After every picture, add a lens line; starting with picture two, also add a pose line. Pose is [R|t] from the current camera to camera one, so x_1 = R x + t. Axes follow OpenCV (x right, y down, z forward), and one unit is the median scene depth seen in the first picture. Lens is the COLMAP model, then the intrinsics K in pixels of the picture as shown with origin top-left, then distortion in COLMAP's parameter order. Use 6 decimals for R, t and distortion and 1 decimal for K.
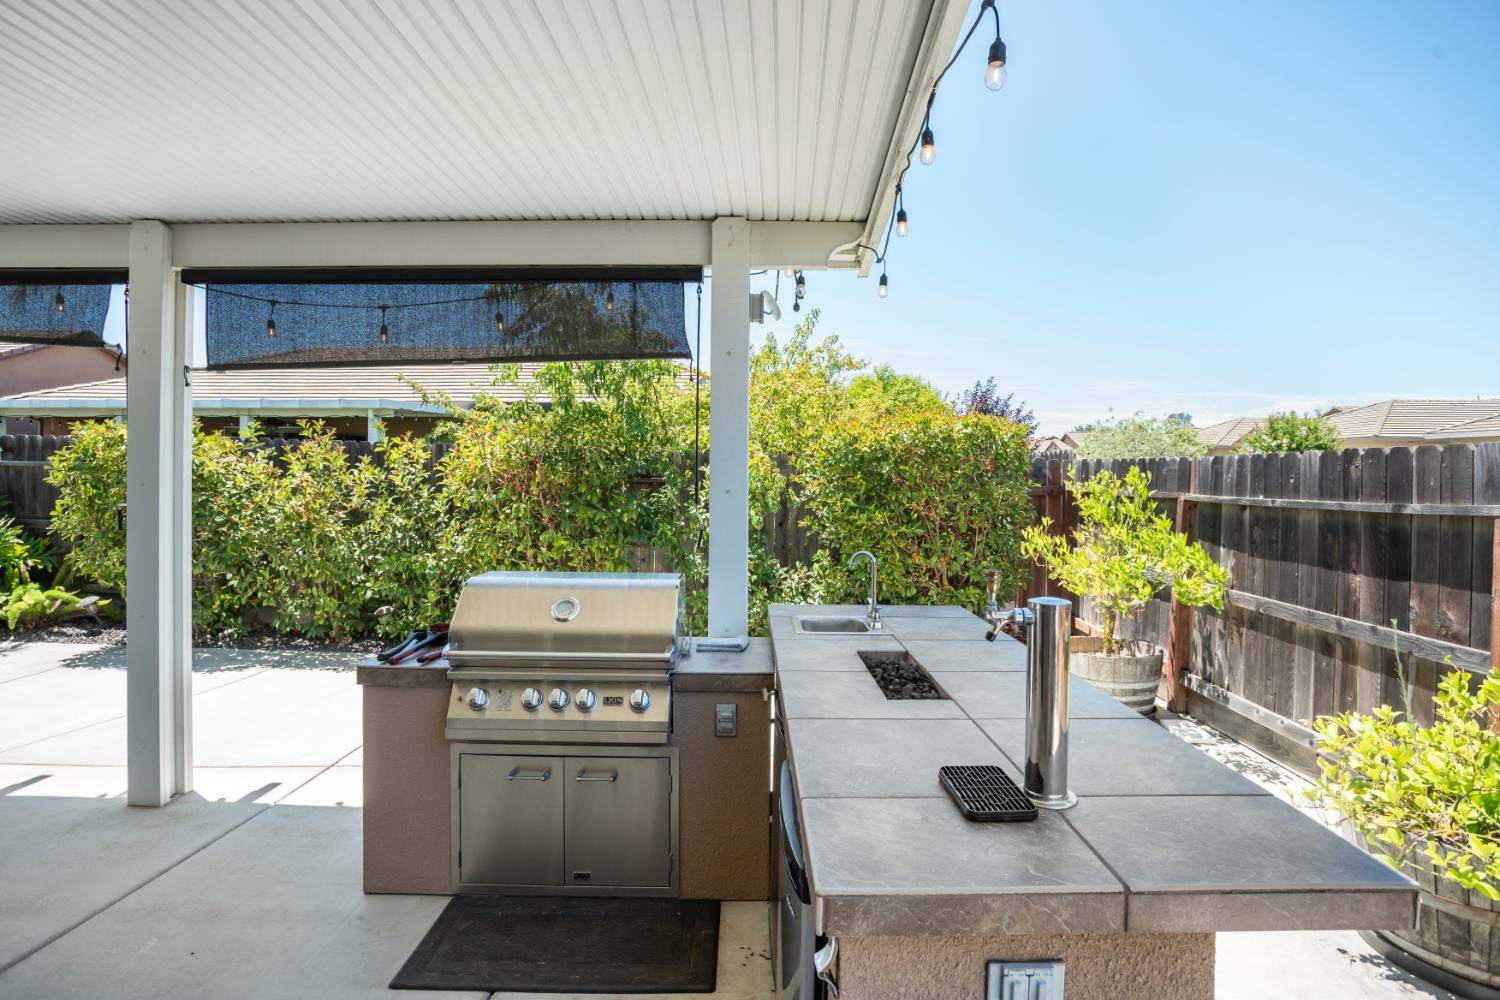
lens RADIAL K [[750.0, 0, 733.3], [0, 750.0, 489.3], [0, 0, 1]] dist [-0.061336, 0.031673]
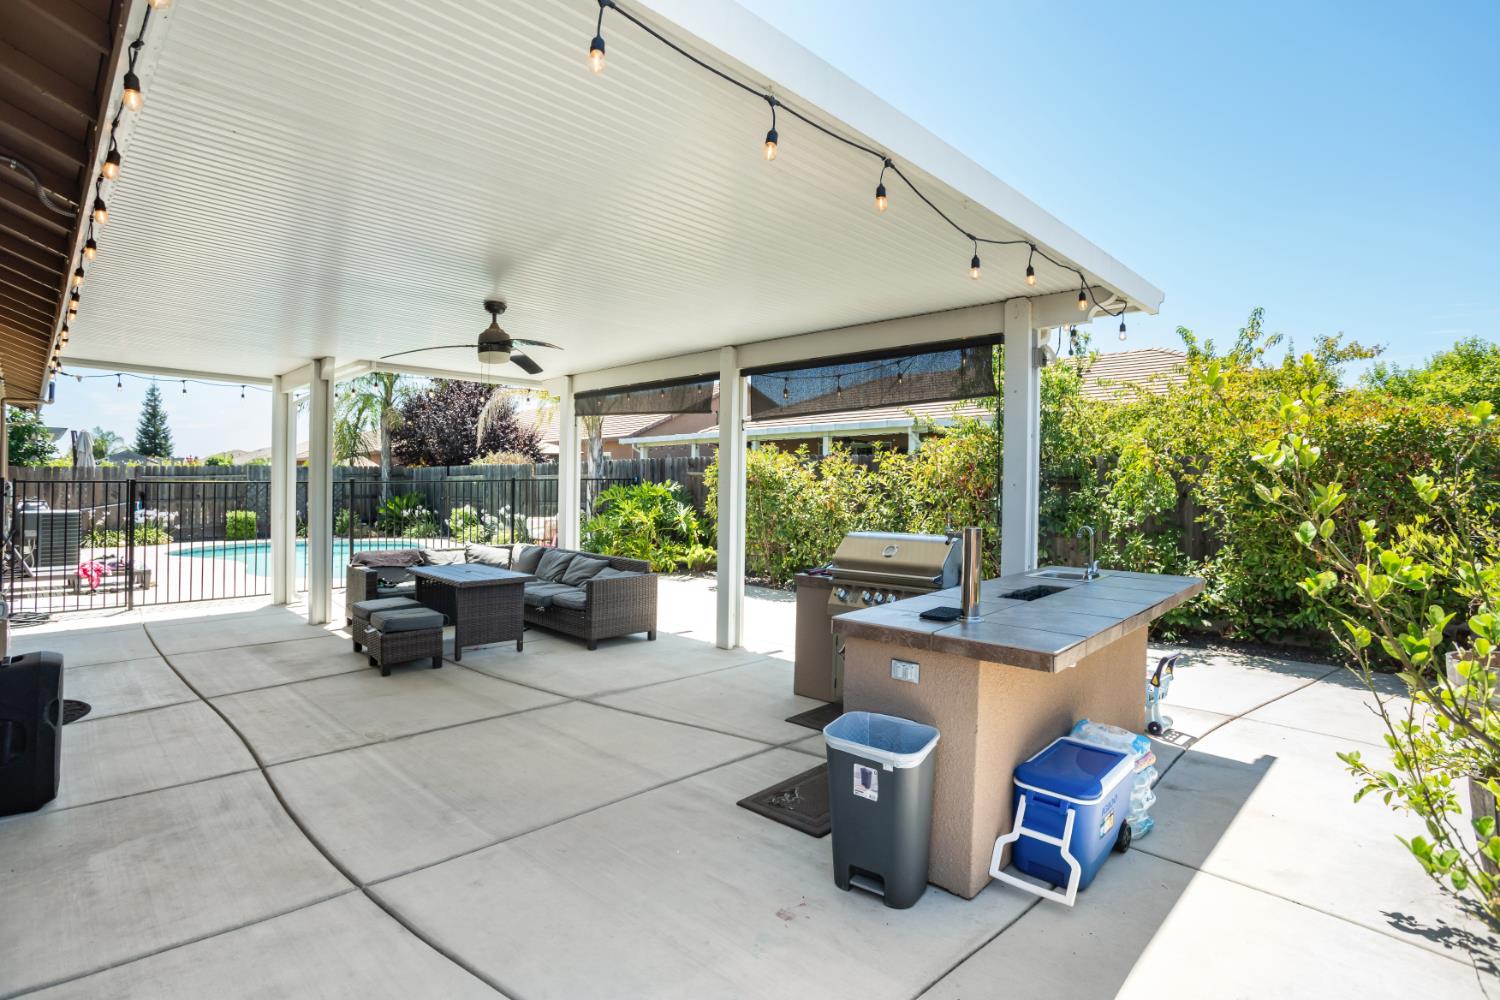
lens RADIAL K [[741.9, 0, 729.1], [0, 741.9, 475.4], [0, 0, 1]] dist [-0.060309, 0.028421]
pose [[0.725346, -0.011335, -0.688291, 0.311633], [-0.007936, 0.999660, -0.024826, 0.012846], [0.688339, 0.023469, 0.725010, -0.234695]]
